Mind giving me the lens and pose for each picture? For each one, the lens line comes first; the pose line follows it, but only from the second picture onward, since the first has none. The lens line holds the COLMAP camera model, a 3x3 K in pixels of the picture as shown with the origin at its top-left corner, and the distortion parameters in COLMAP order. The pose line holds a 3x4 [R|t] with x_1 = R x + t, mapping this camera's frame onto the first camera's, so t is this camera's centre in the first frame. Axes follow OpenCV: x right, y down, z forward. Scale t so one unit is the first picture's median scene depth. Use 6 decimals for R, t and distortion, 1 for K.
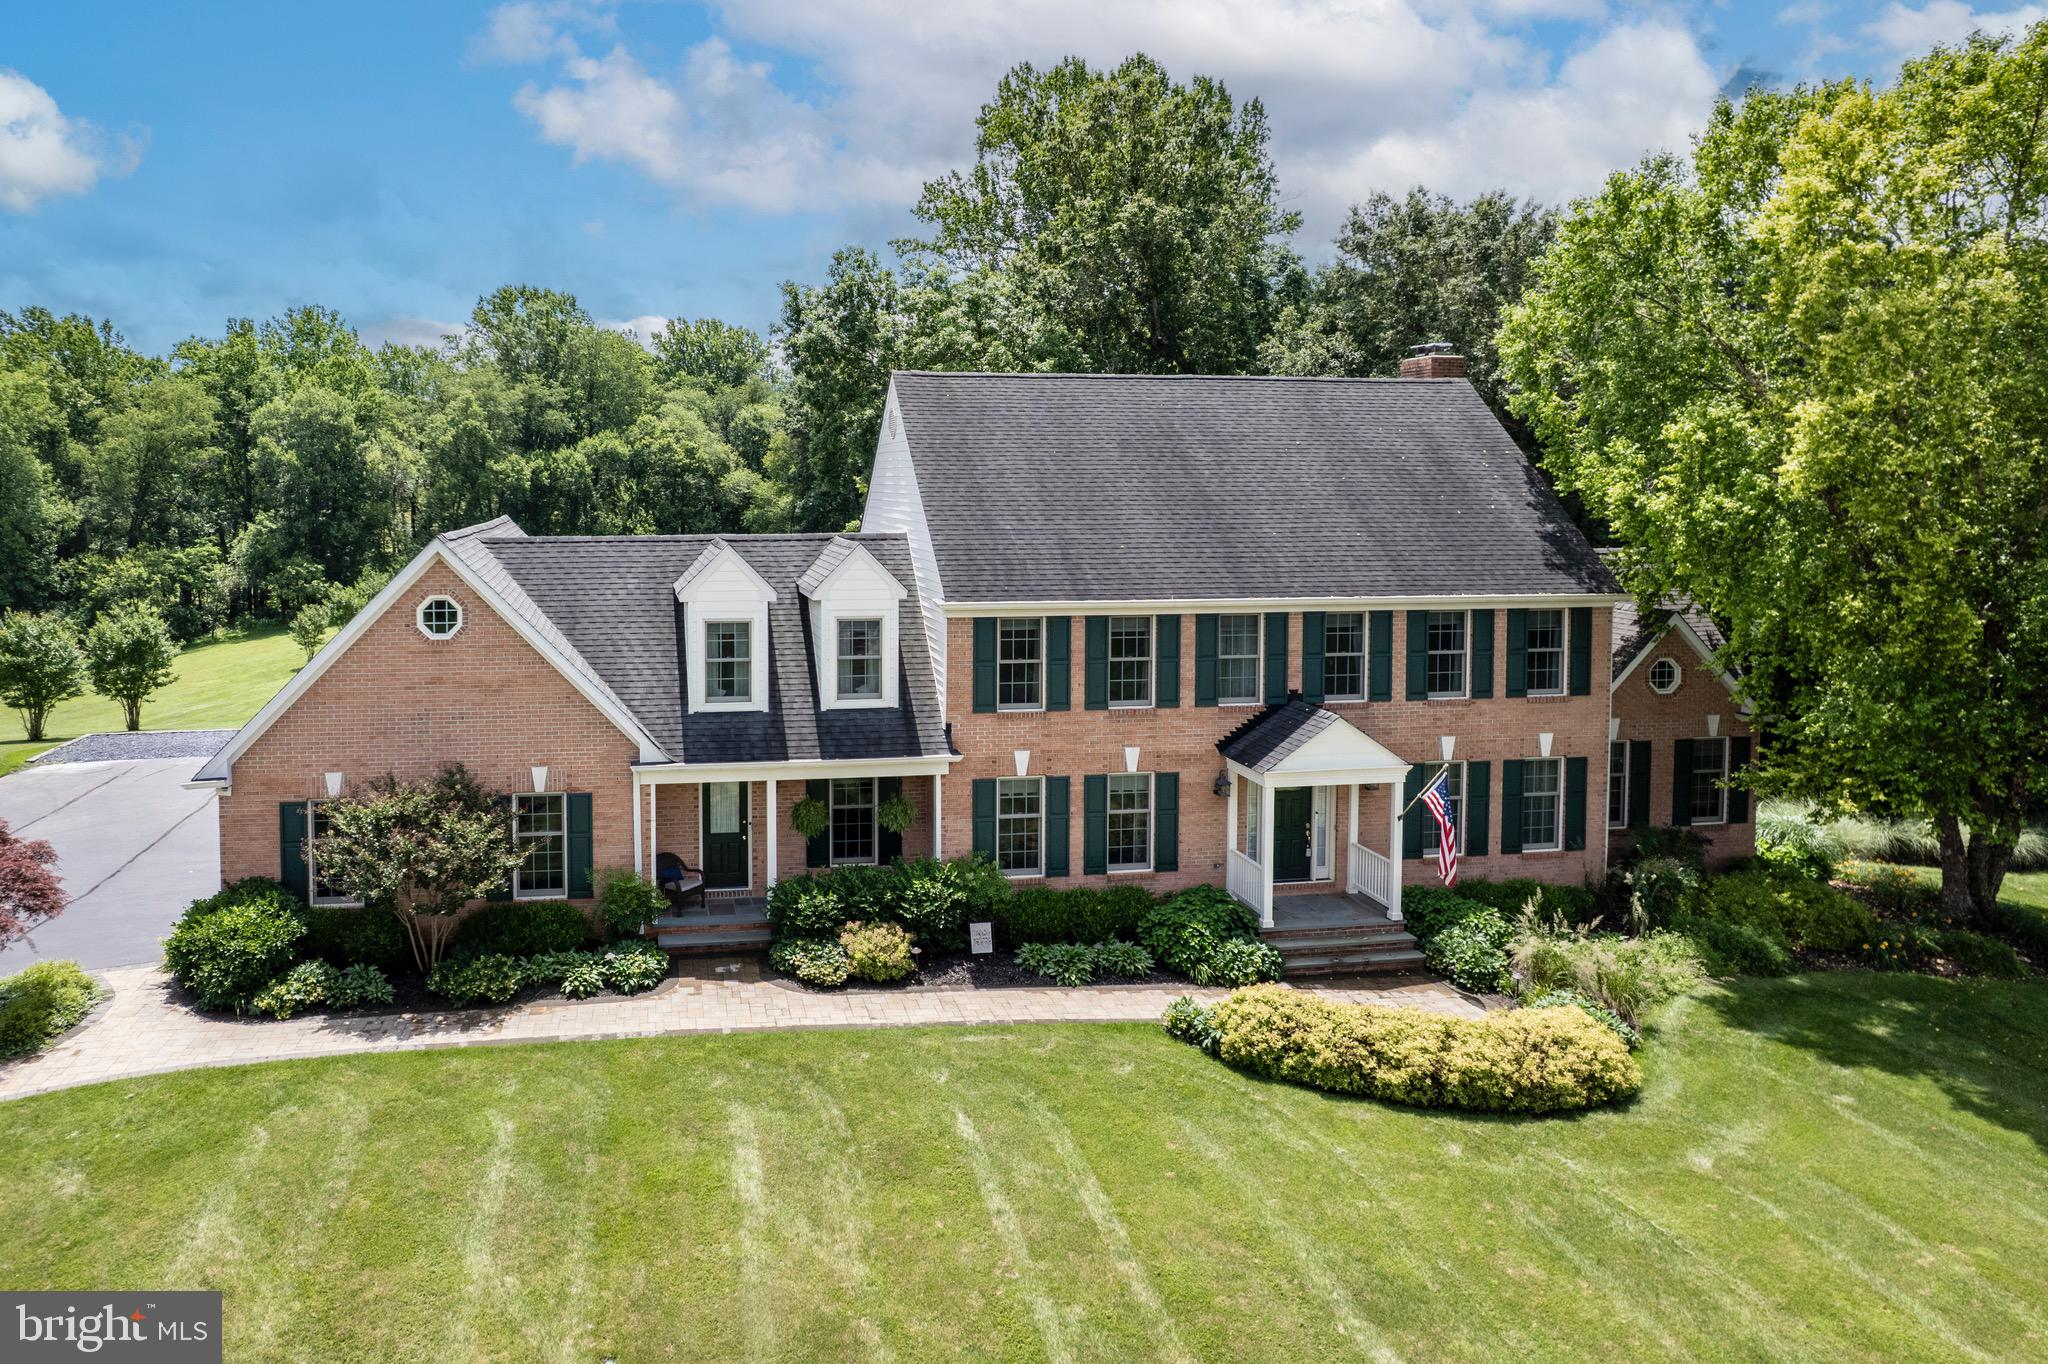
lens RADIAL K [[1368.5, 0, 835.5], [0, 1368.5, 540.2], [0, 0, 1]] dist [-0.039643, 0.001274]
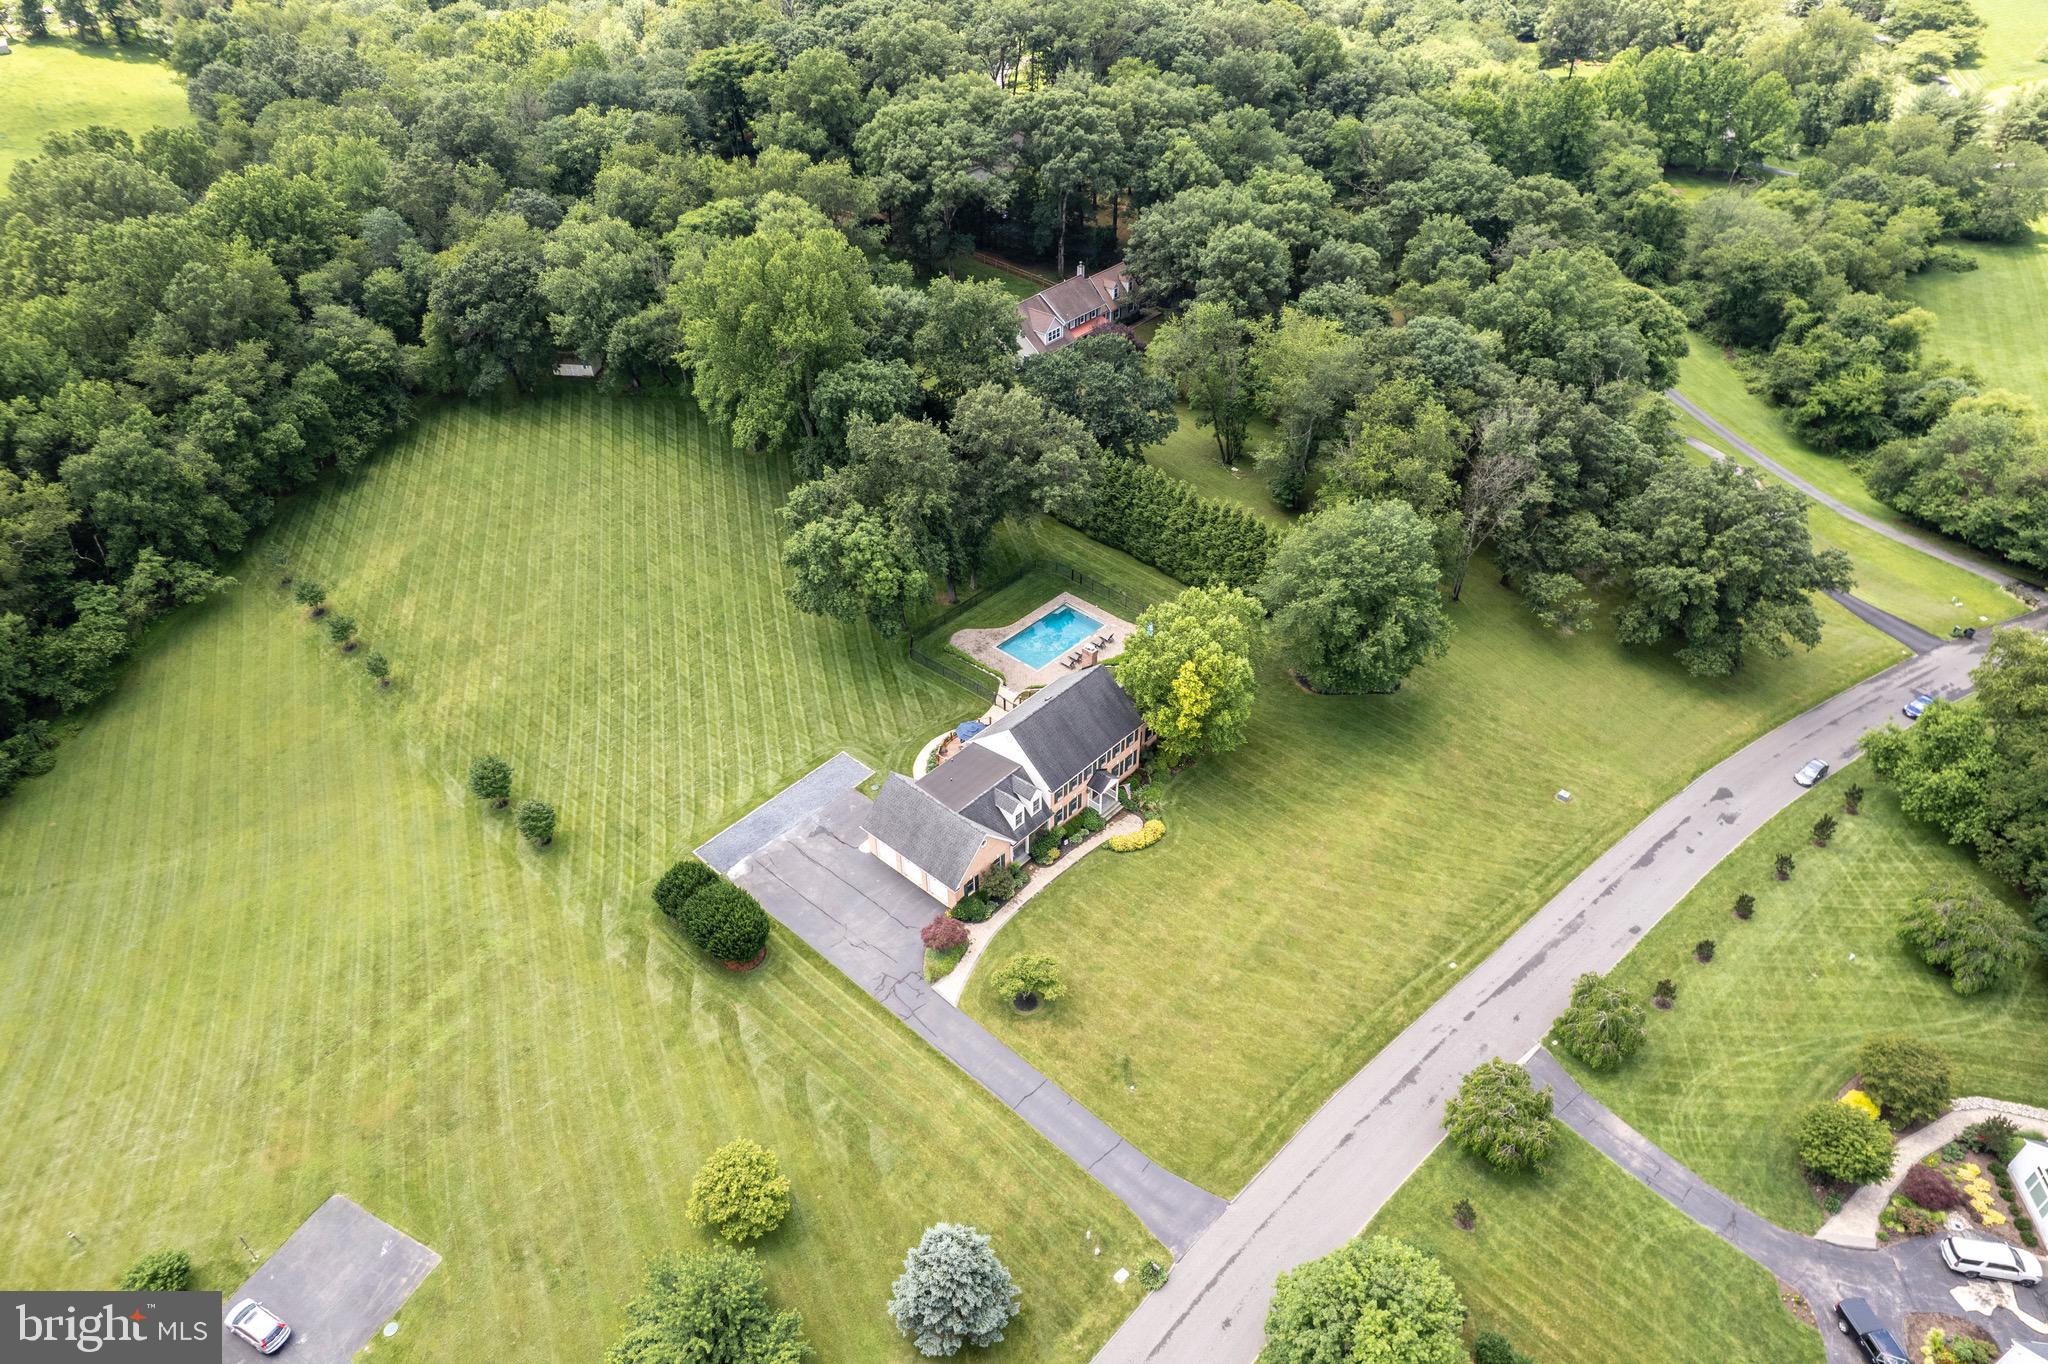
lens RADIAL K [[1311.8, 0, 1028.3], [0, 1311.8, 675.0], [0, 0, 1]] dist [-0.064457, 0.039478]
pose [[0.767886, -0.393507, 0.505473, -2.237708], [0.036328, 0.814560, 0.578940, -3.075256], [-0.639555, -0.426197, 0.639785, -1.846861]]
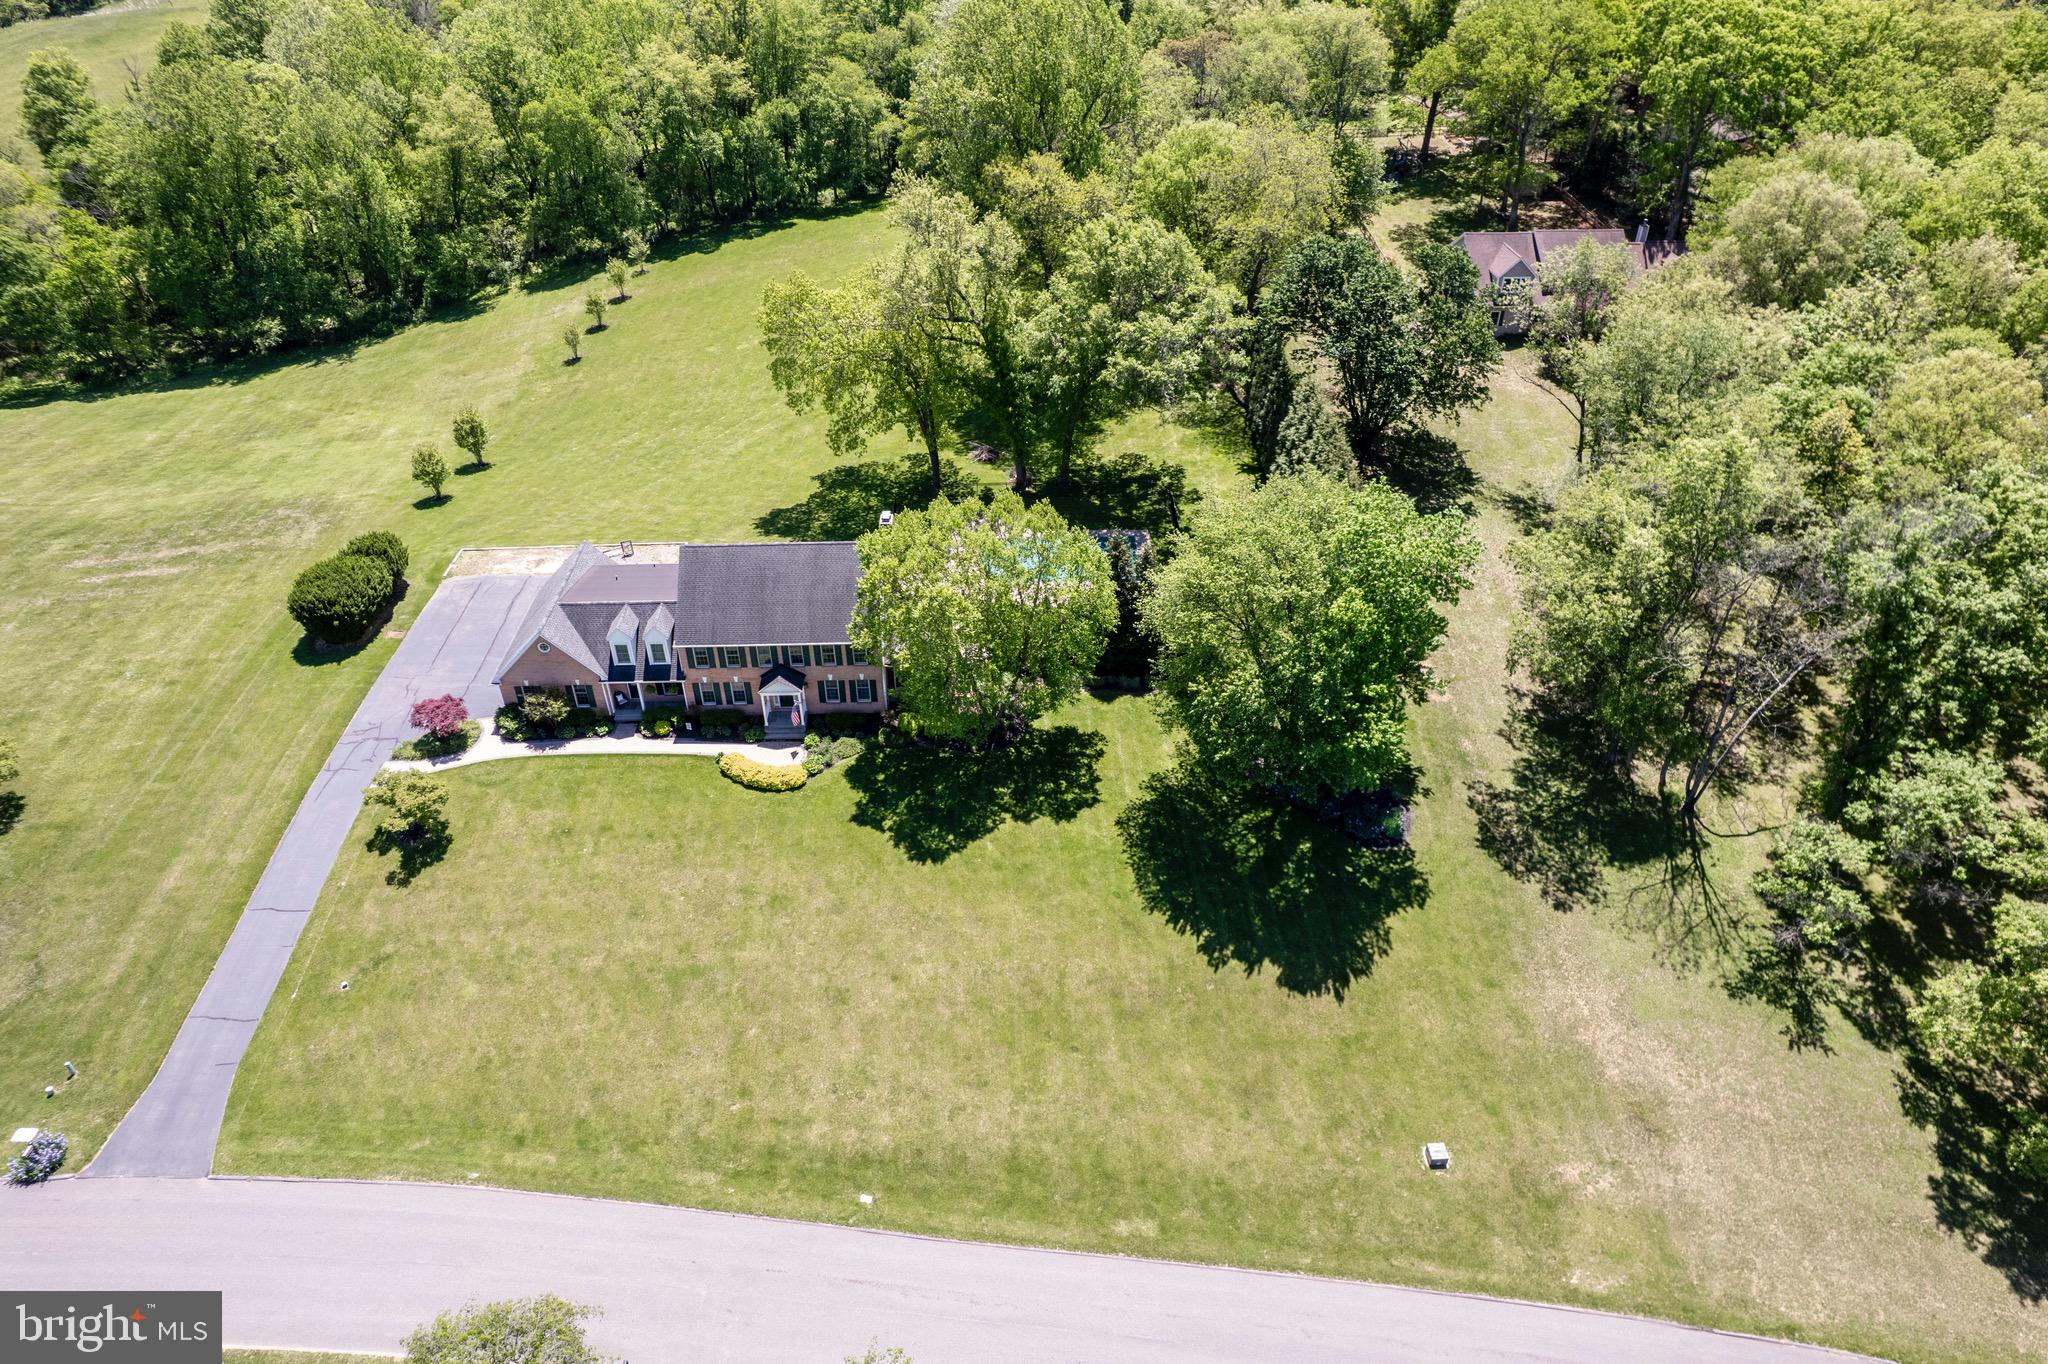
lens RADIAL K [[1311.8, 0, 1028.3], [0, 1311.8, 675.0], [0, 0, 1]] dist [-0.064457, 0.039478]
pose [[0.993337, 0.065988, -0.094487, 1.336022], [-0.003589, 0.837169, 0.546932, -1.779527], [0.115192, -0.542949, 0.831828, -1.827691]]
